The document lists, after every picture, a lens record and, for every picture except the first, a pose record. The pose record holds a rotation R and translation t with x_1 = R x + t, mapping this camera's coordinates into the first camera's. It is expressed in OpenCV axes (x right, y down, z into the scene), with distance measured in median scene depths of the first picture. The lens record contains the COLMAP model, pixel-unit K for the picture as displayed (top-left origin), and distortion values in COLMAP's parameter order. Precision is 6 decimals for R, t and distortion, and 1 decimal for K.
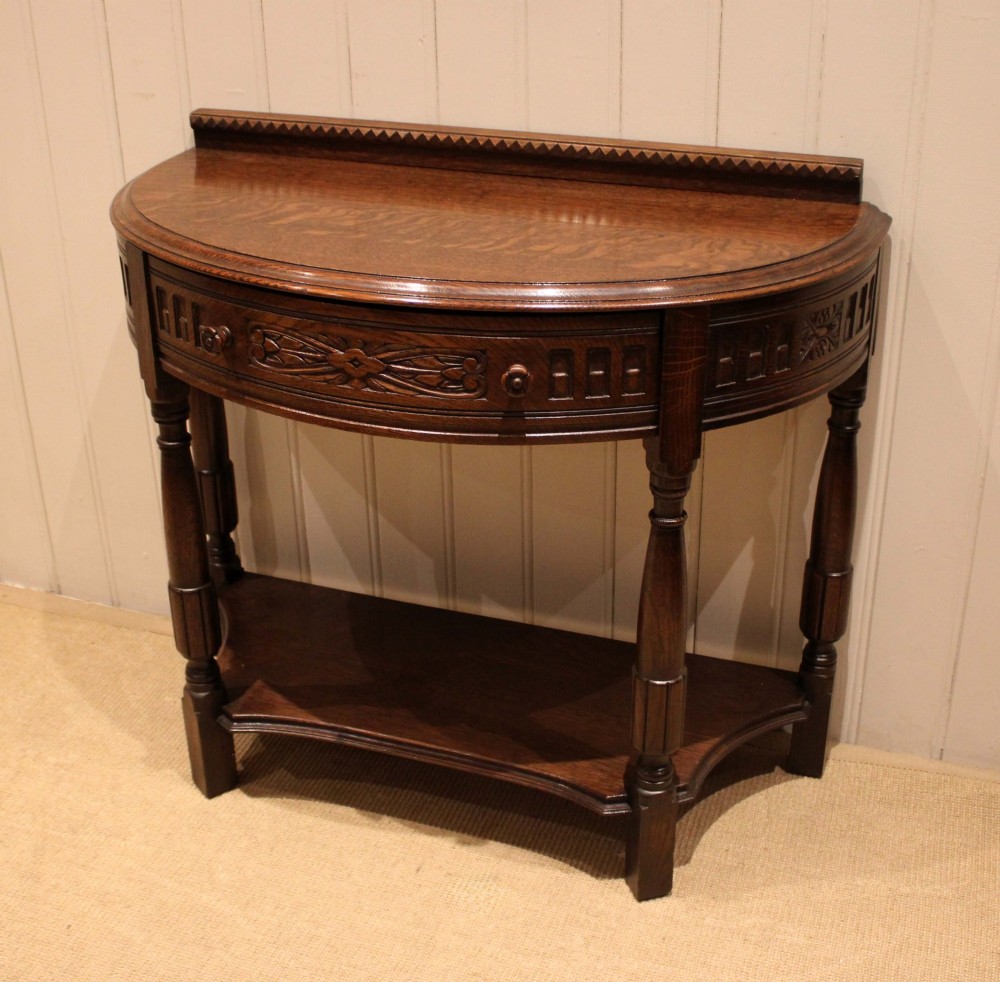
lens RADIAL K [[1477.3, 0, 472.5], [0, 1477.3, 481.3], [0, 0, 1]] dist [-0.112715, 0.000000]
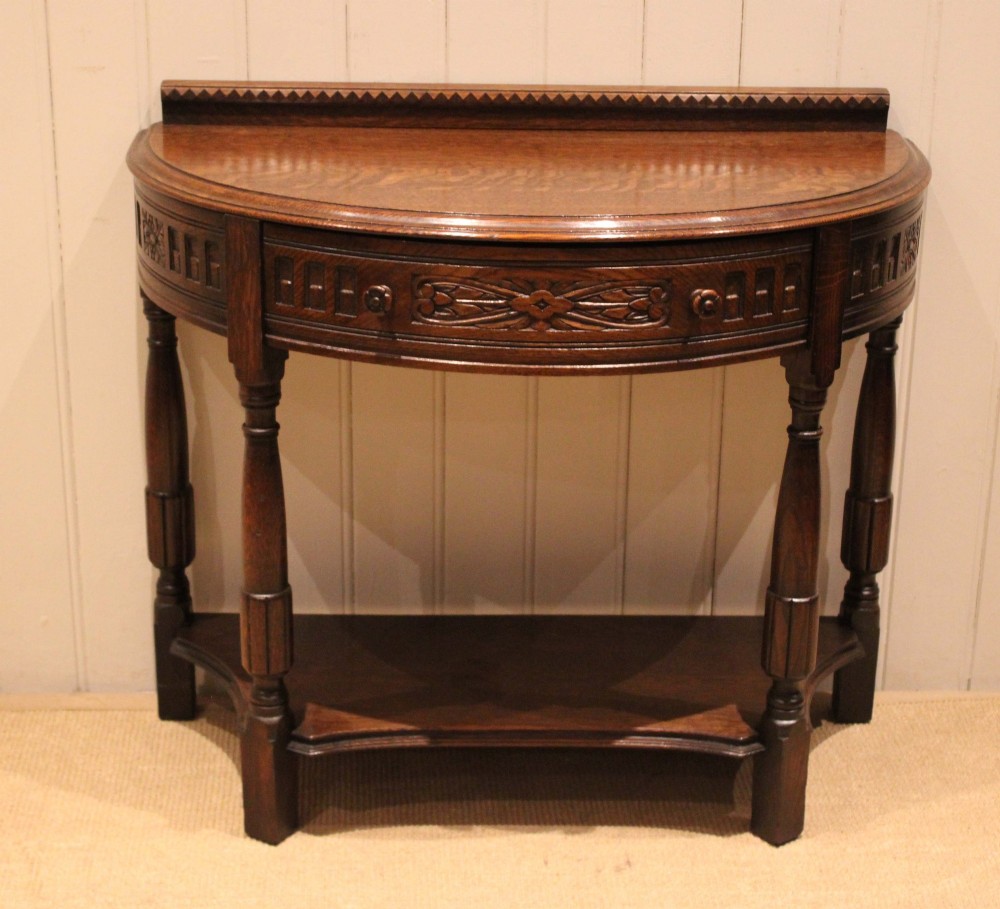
lens RADIAL K [[2195.0, 0, 427.0], [0, 2195.0, 457.3], [0, 0, 1]] dist [-0.042952, 0.000000]
pose [[0.935731, -0.107220, 0.336022, -0.567659], [0.137887, 0.988062, -0.068701, 0.098814], [-0.324645, 0.110619, 0.939345, -0.325928]]
